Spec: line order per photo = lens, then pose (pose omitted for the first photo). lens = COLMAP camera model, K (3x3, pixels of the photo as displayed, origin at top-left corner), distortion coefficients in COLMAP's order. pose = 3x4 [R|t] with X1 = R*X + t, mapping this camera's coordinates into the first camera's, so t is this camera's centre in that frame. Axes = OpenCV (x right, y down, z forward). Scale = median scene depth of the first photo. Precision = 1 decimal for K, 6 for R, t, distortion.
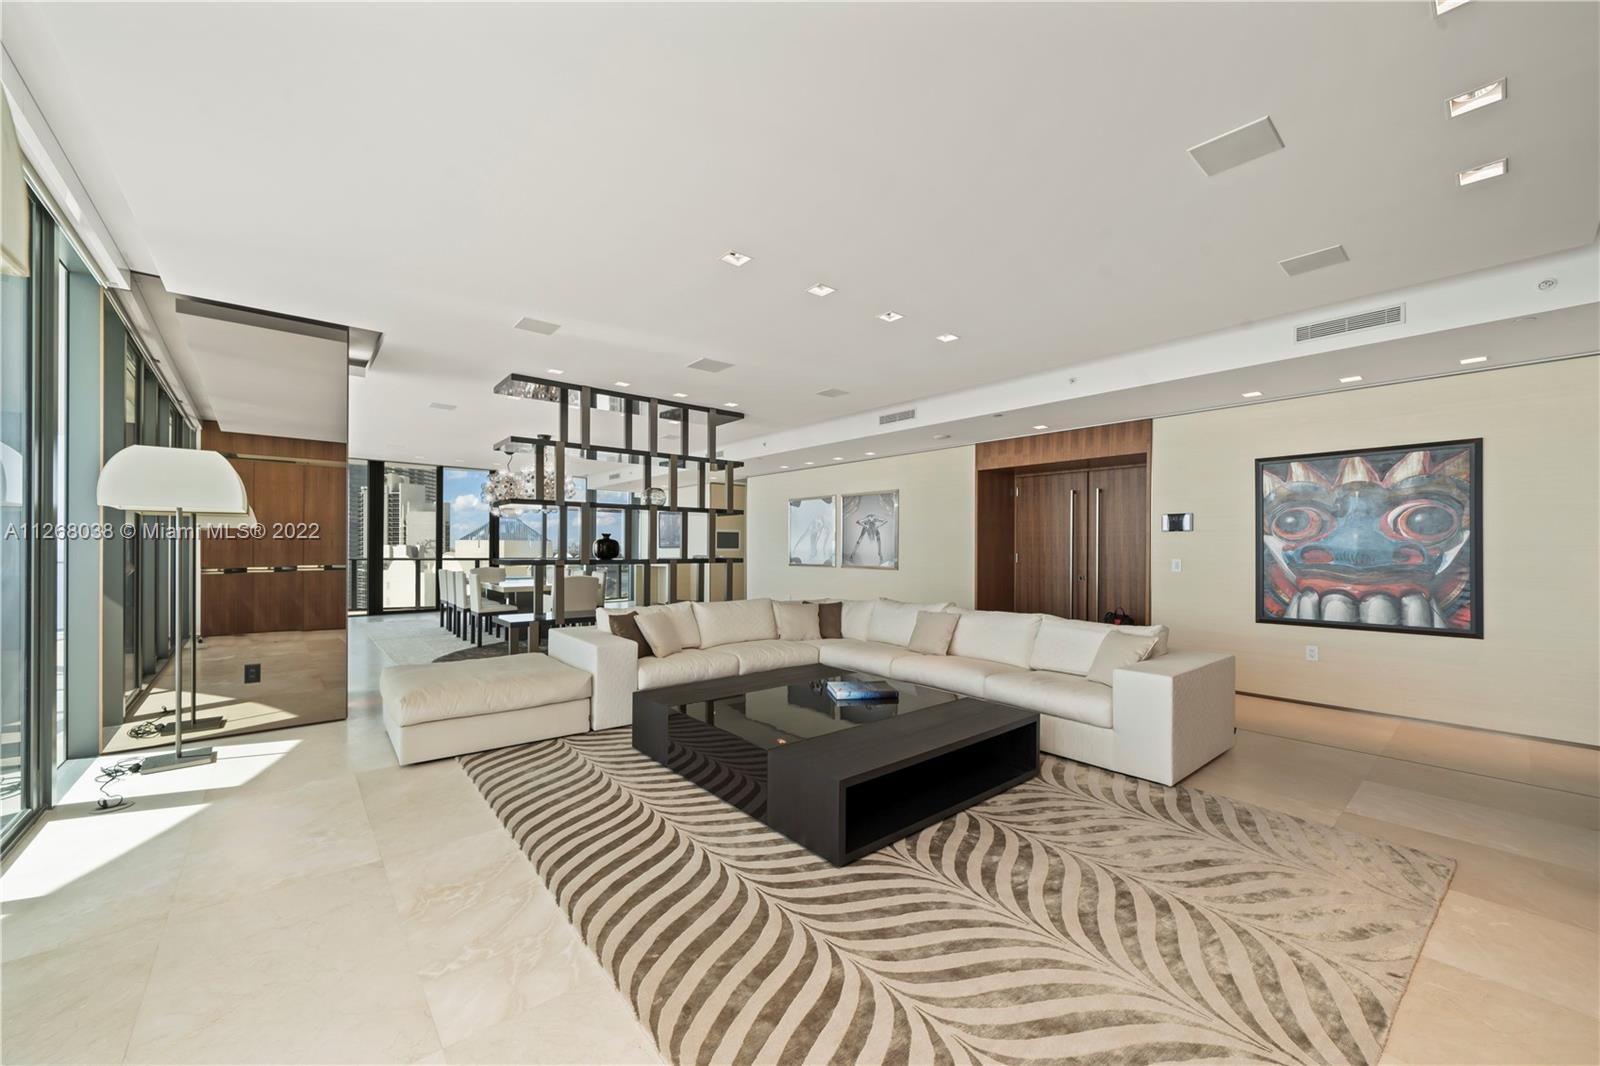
lens RADIAL K [[614.4, 0, 800.0], [0, 614.4, 533.0], [0, 0, 1]] dist [-0.007377, -0.000001]
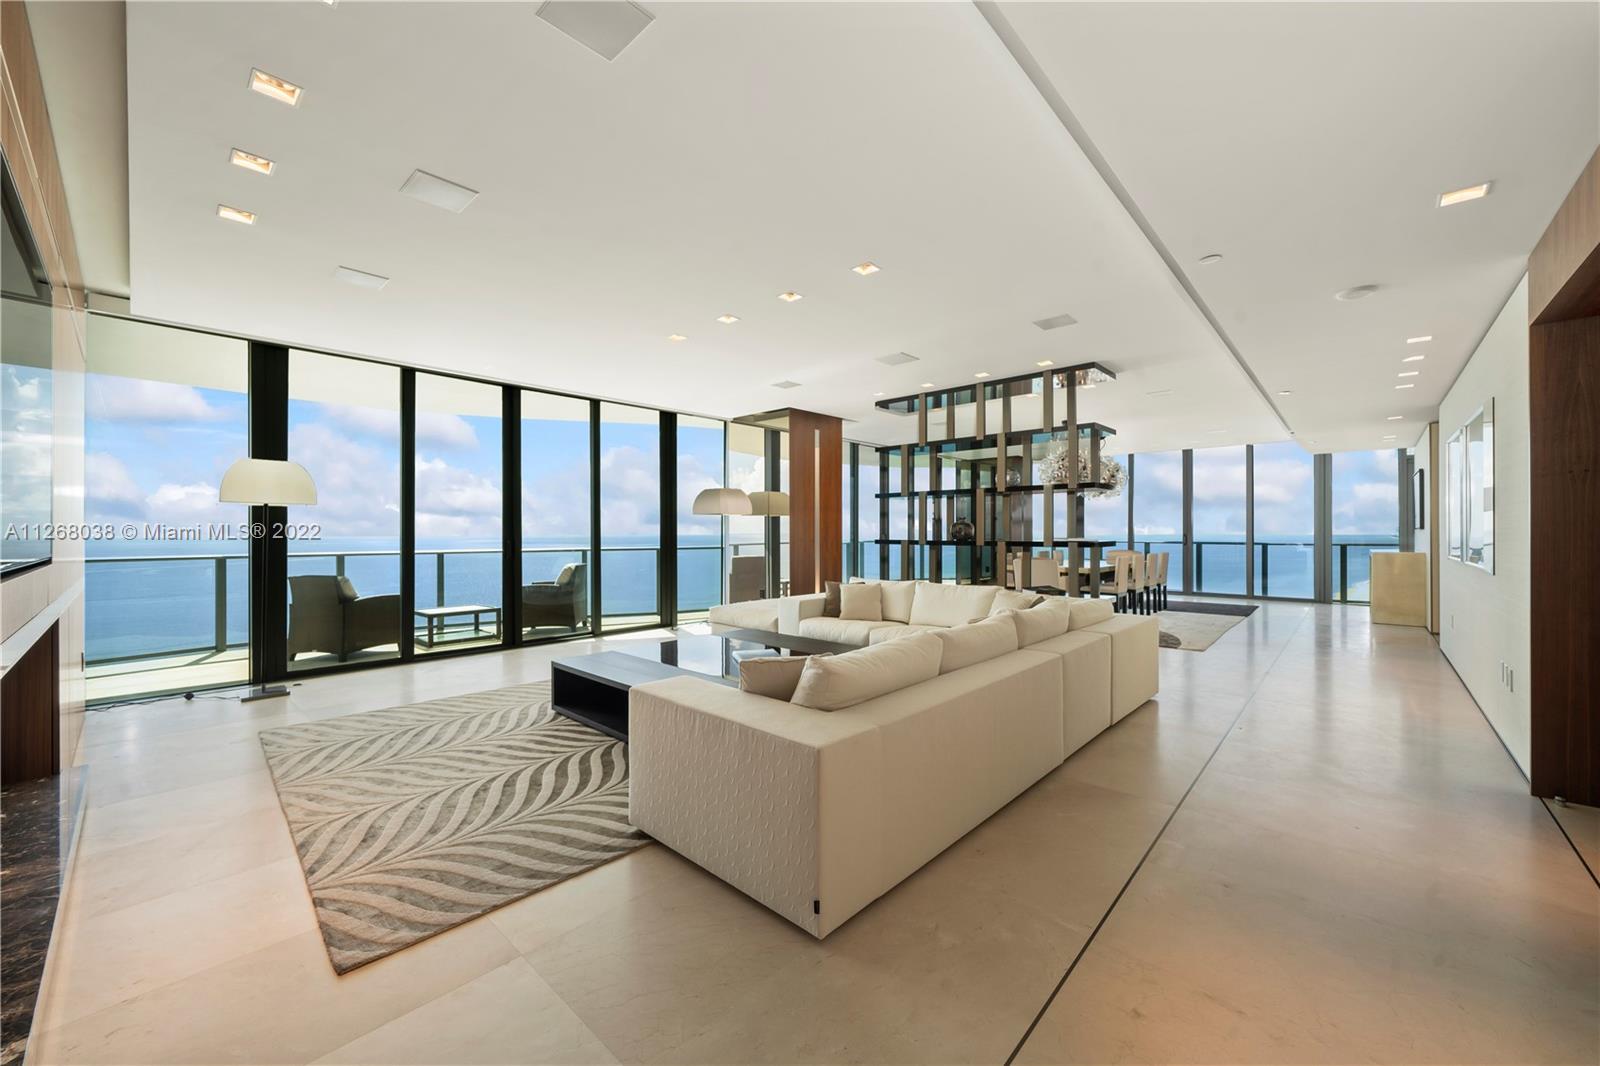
lens RADIAL K [[601.7, 0, 800.0], [0, 601.7, 533.0], [0, 0, 1]] dist [0.000732, 0.000119]
pose [[0.123313, -0.000516, -0.992368, 0.808297], [0.023049, 0.999732, 0.002345, 0.021547], [0.992100, -0.023162, 0.123292, 0.651588]]
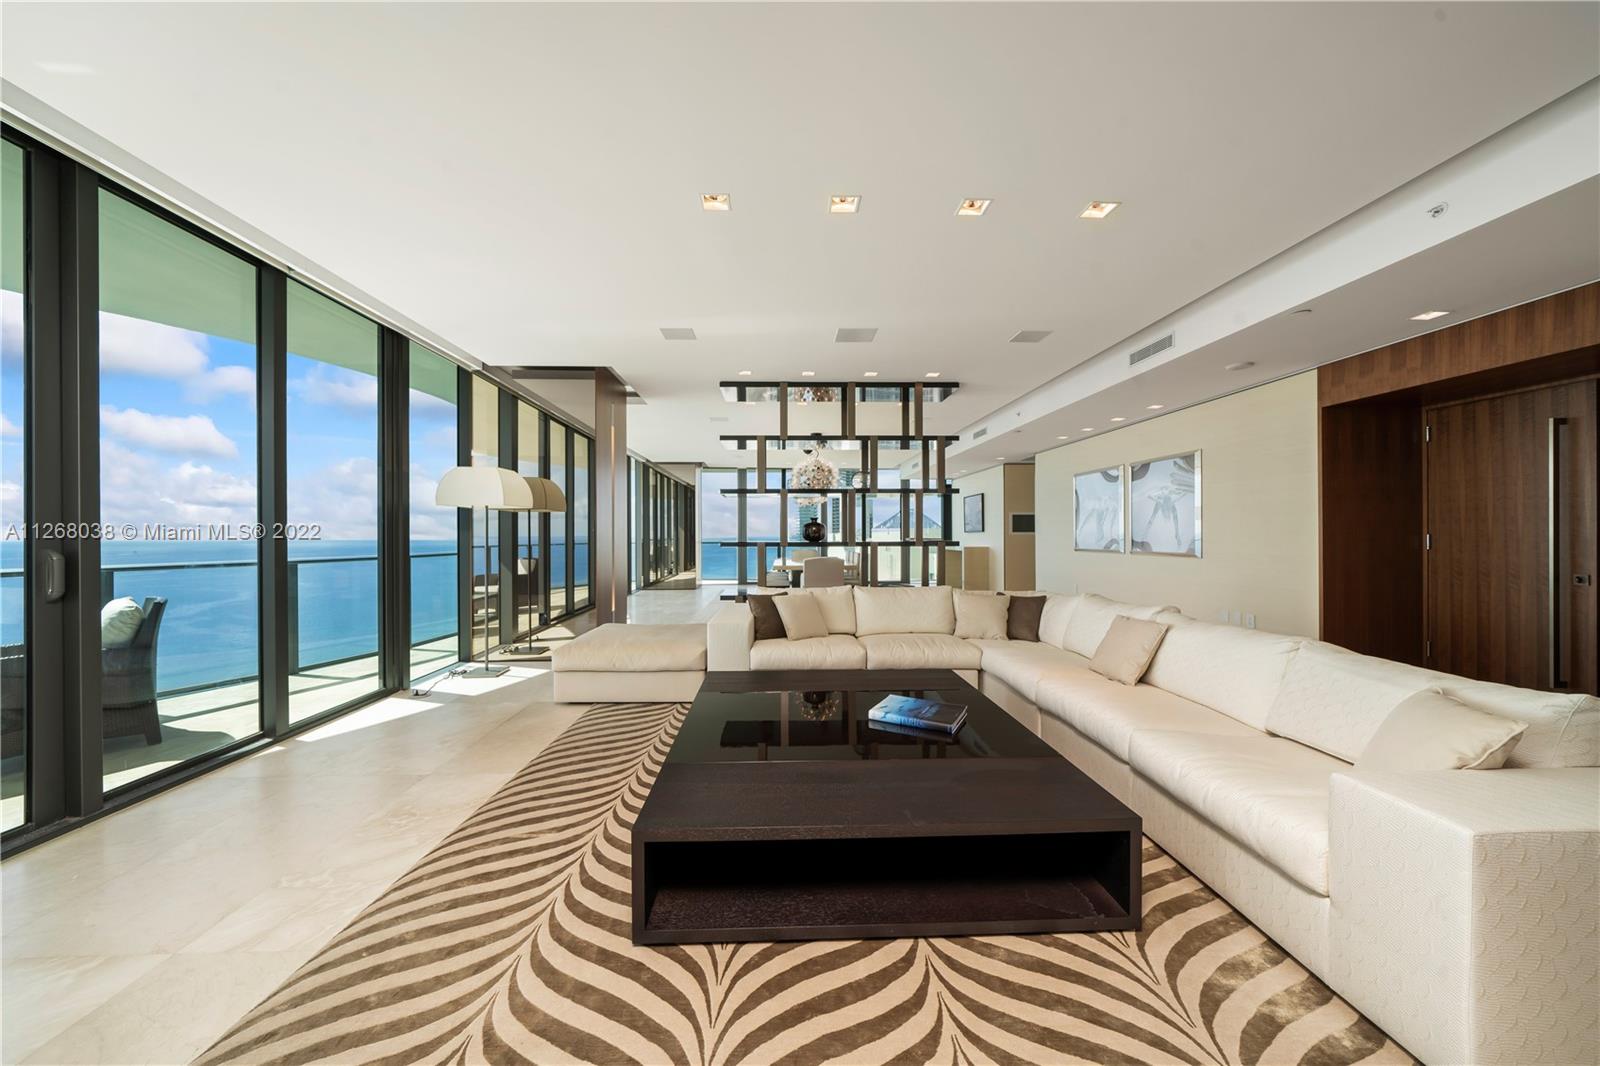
lens RADIAL K [[549.7, 0, 800.0], [0, 549.7, 533.0], [0, 0, 1]] dist [-0.001600, -0.000146]
pose [[0.783124, -0.004464, -0.621850, 0.283772], [0.022007, 0.999547, 0.020538, 0.008416], [0.621476, -0.029768, 0.782867, 0.261382]]
